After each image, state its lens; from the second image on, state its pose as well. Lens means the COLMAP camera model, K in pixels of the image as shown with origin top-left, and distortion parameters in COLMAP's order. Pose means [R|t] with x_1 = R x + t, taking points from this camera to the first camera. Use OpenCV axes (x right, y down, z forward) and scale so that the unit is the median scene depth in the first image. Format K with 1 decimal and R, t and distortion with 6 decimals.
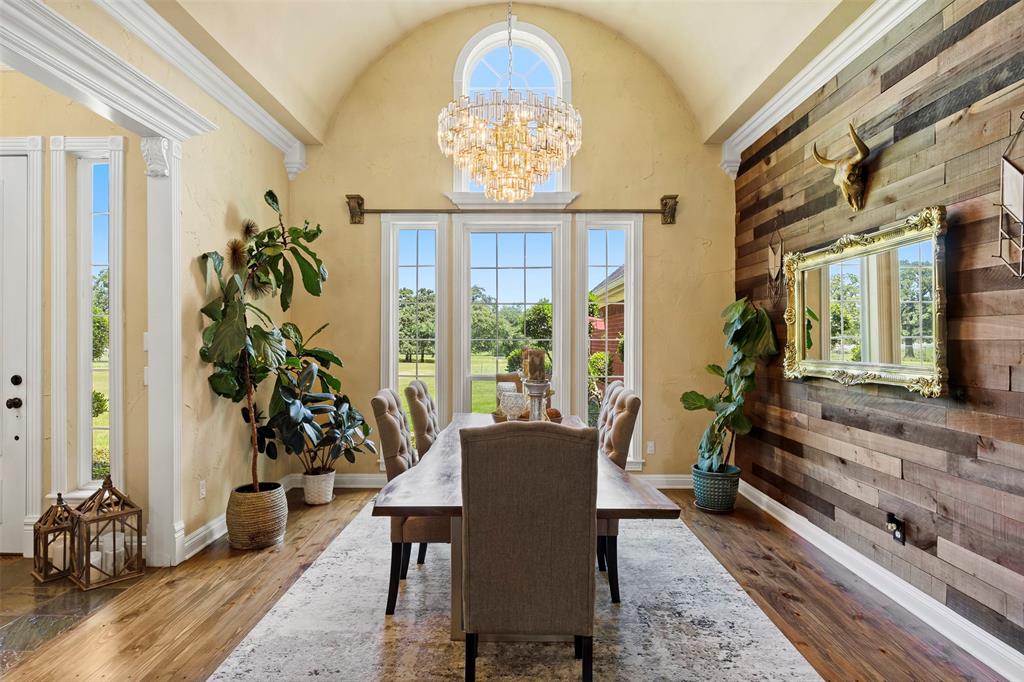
lens RADIAL K [[575.9, 0, 508.6], [0, 575.9, 338.0], [0, 0, 1]] dist [-0.008485, -0.000754]
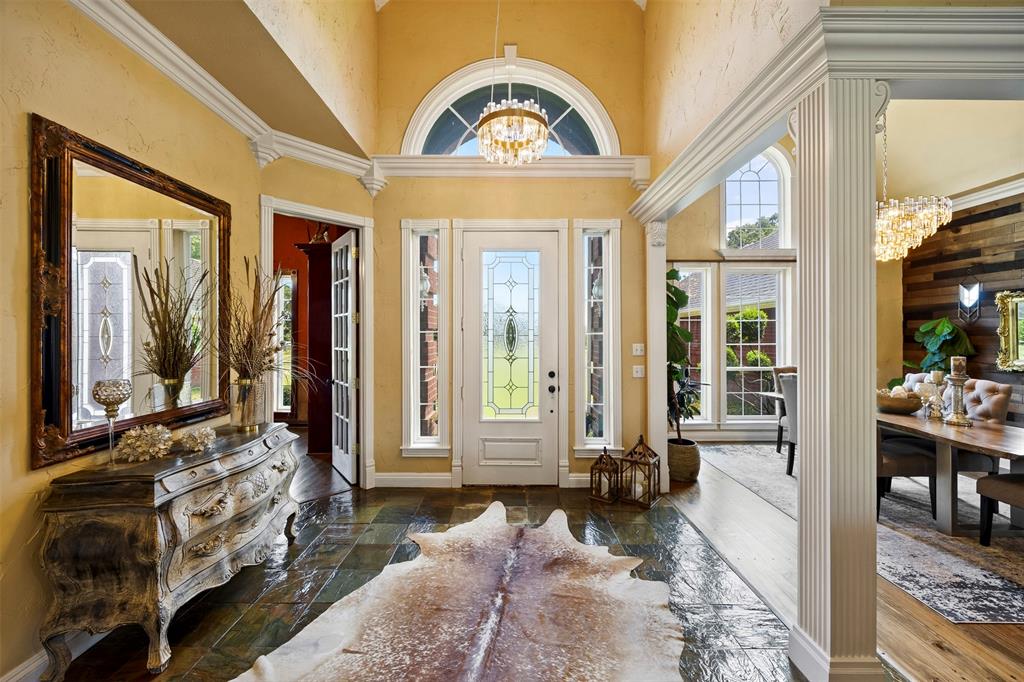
lens RADIAL K [[398.7, 0, 511.6], [0, 398.7, 333.1], [0, 0, 1]] dist [0.003322, -0.002518]
pose [[0.999989, -0.001814, 0.004310, -1.025122], [0.001835, 0.999987, -0.004718, -0.036633], [-0.004301, 0.004726, 0.999980, -0.098295]]
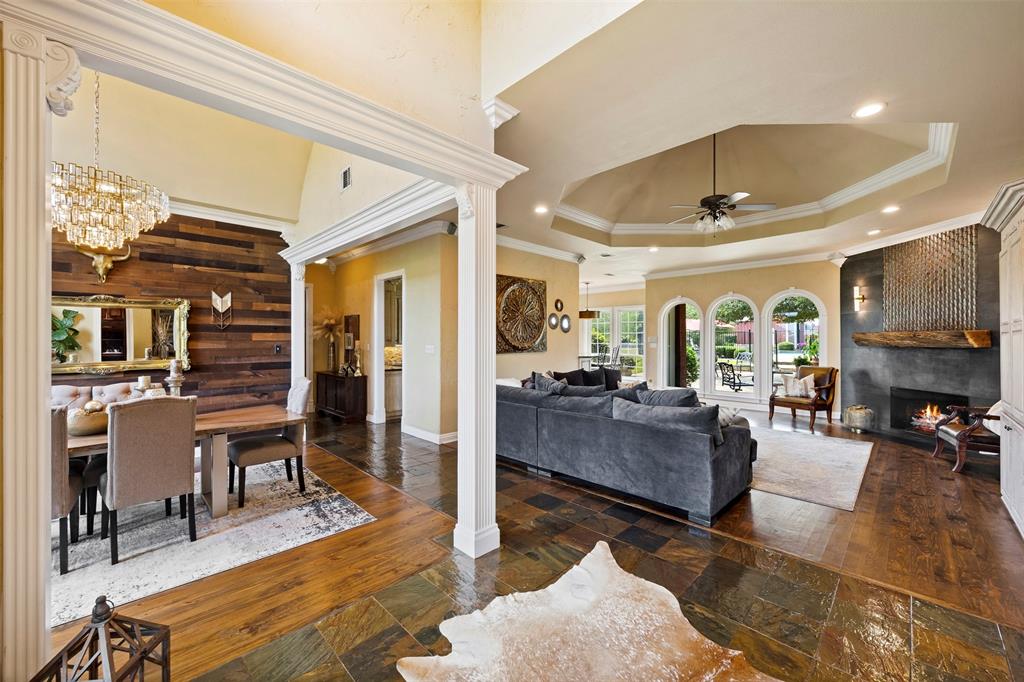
lens RADIAL K [[398.7, 0, 496.2], [0, 398.7, 338.0], [0, 0, 1]] dist [0.003322, -0.002518]
pose [[-0.686928, 0.003643, 0.726716, -1.241715], [0.003994, 0.999991, -0.001238, -0.030438], [-0.726714, 0.002052, -0.686937, 0.950032]]
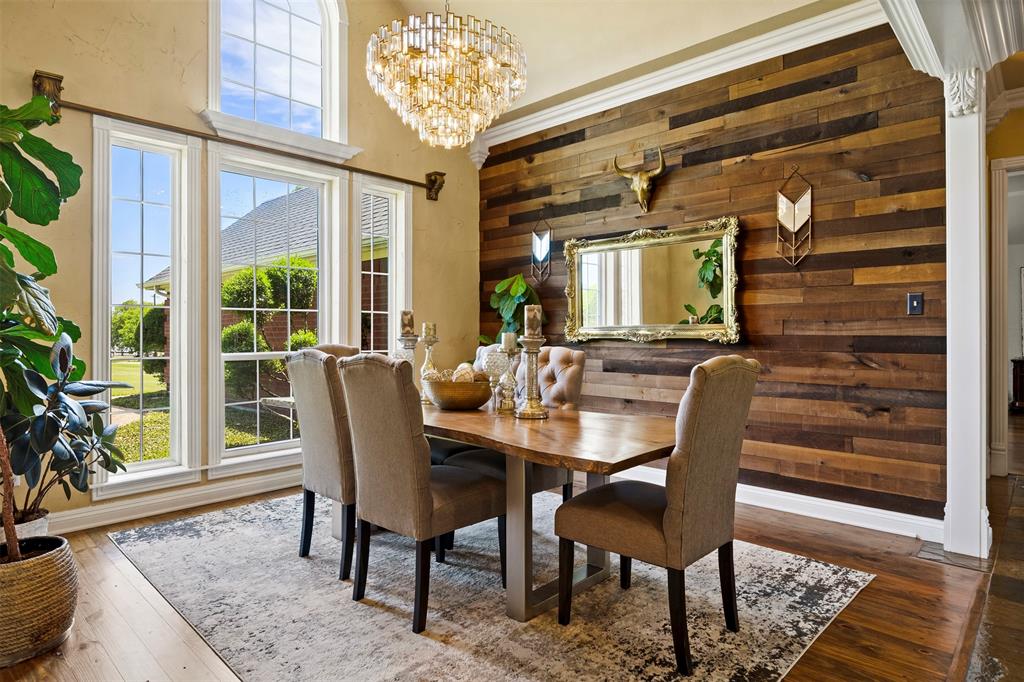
lens RADIAL K [[575.9, 0, 514.2], [0, 575.9, 332.0], [0, 0, 1]] dist [-0.008485, -0.000754]
pose [[0.682570, -0.004222, 0.730808, -0.580820], [0.002309, 0.999991, 0.003621, 0.052199], [-0.730816, -0.000785, 0.682574, 0.301406]]
